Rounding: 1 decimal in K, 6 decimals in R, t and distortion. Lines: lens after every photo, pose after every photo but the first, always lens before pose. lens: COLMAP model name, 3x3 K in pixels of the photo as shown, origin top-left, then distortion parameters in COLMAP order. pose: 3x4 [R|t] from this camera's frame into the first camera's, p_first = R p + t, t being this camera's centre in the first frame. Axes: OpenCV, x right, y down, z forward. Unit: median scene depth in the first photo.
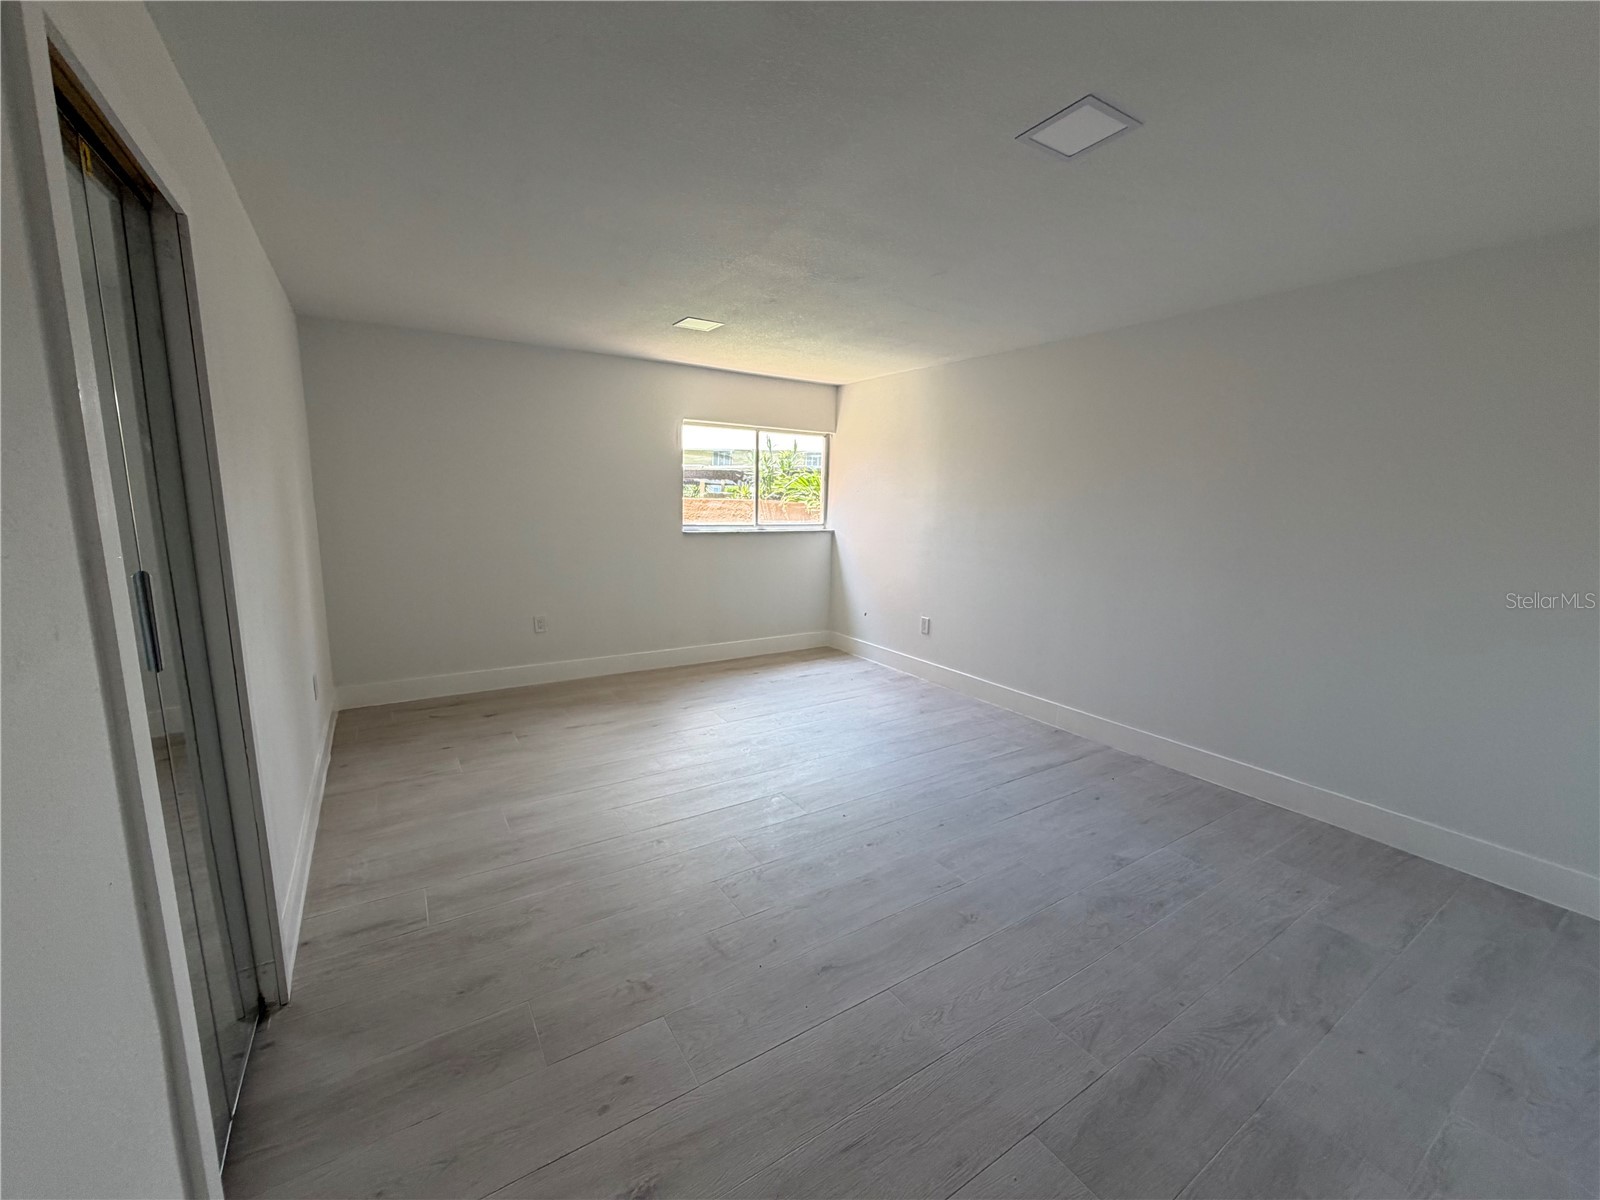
lens RADIAL K [[635.9, 0, 794.3], [0, 635.9, 601.9], [0, 0, 1]] dist [-0.001992, 0.000379]
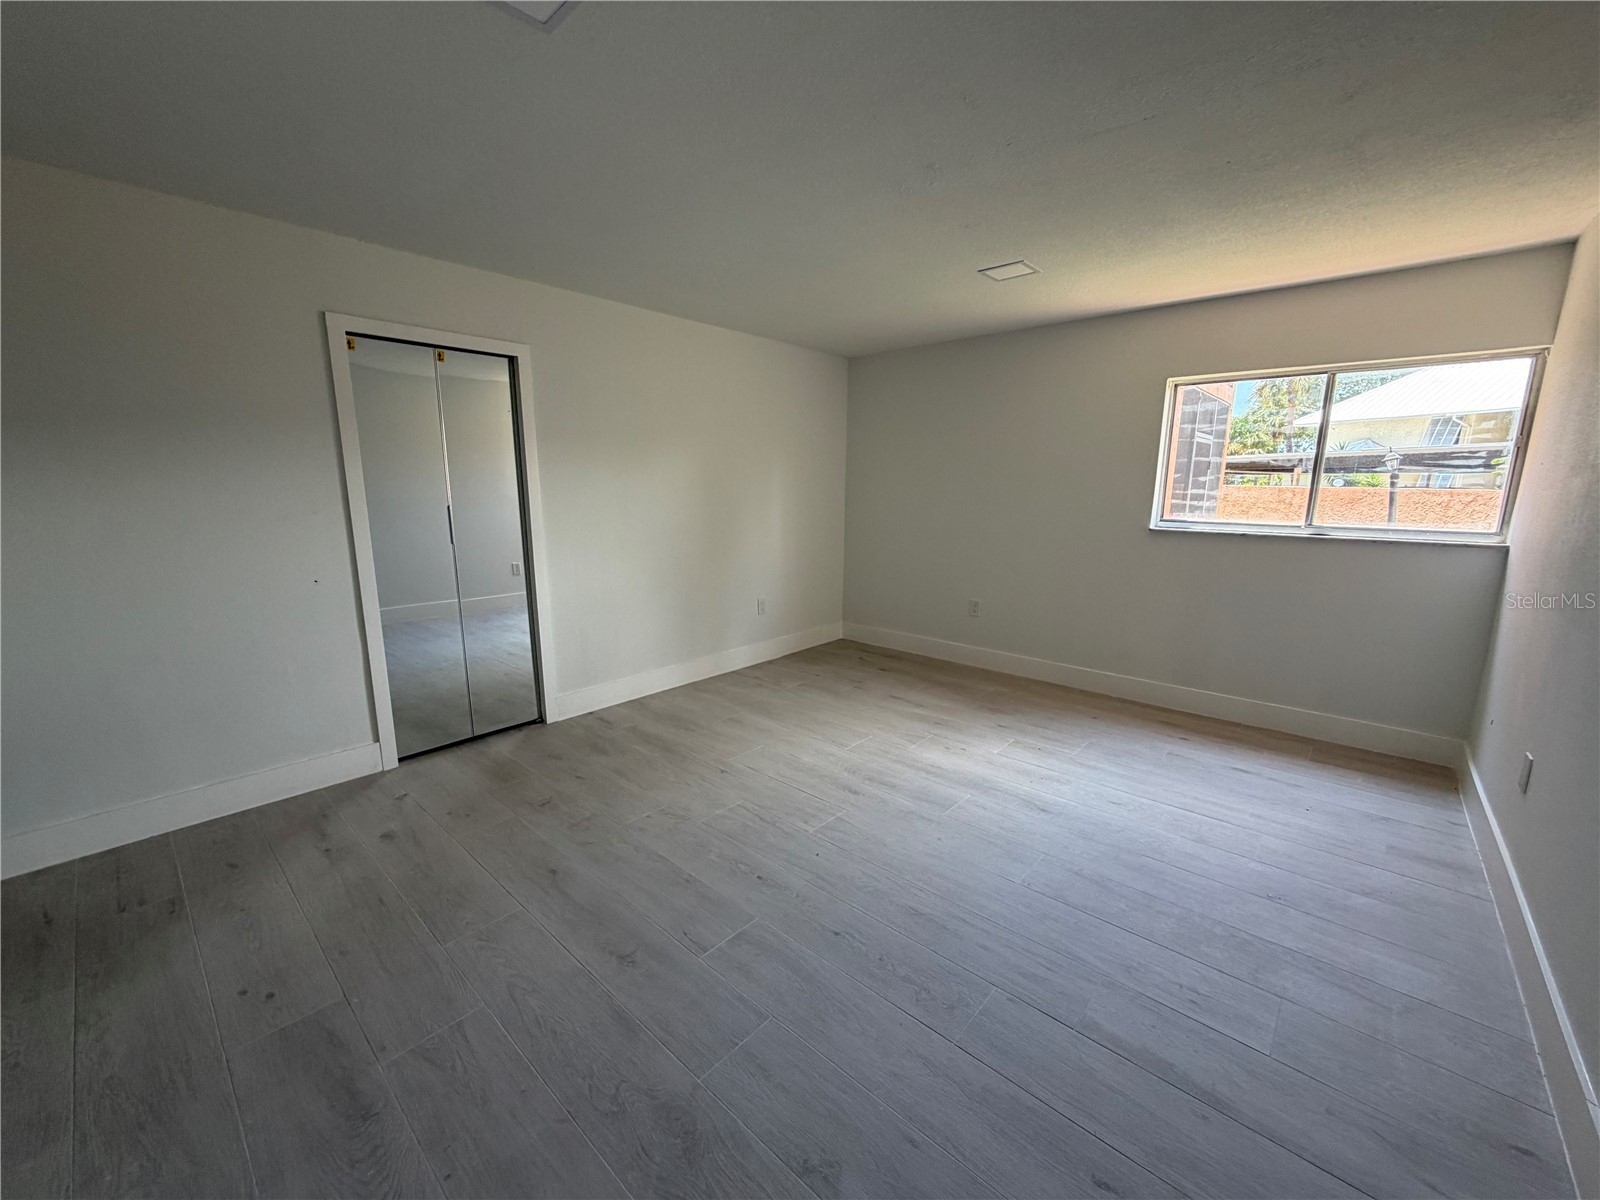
lens RADIAL K [[635.9, 0, 795.1], [0, 635.9, 602.1], [0, 0, 1]] dist [-0.001992, 0.000379]
pose [[0.261127, 0.160776, -0.951821, 0.603093], [-0.159593, 0.979653, 0.121694, -0.063899], [0.952020, 0.120126, 0.281473, 0.516353]]
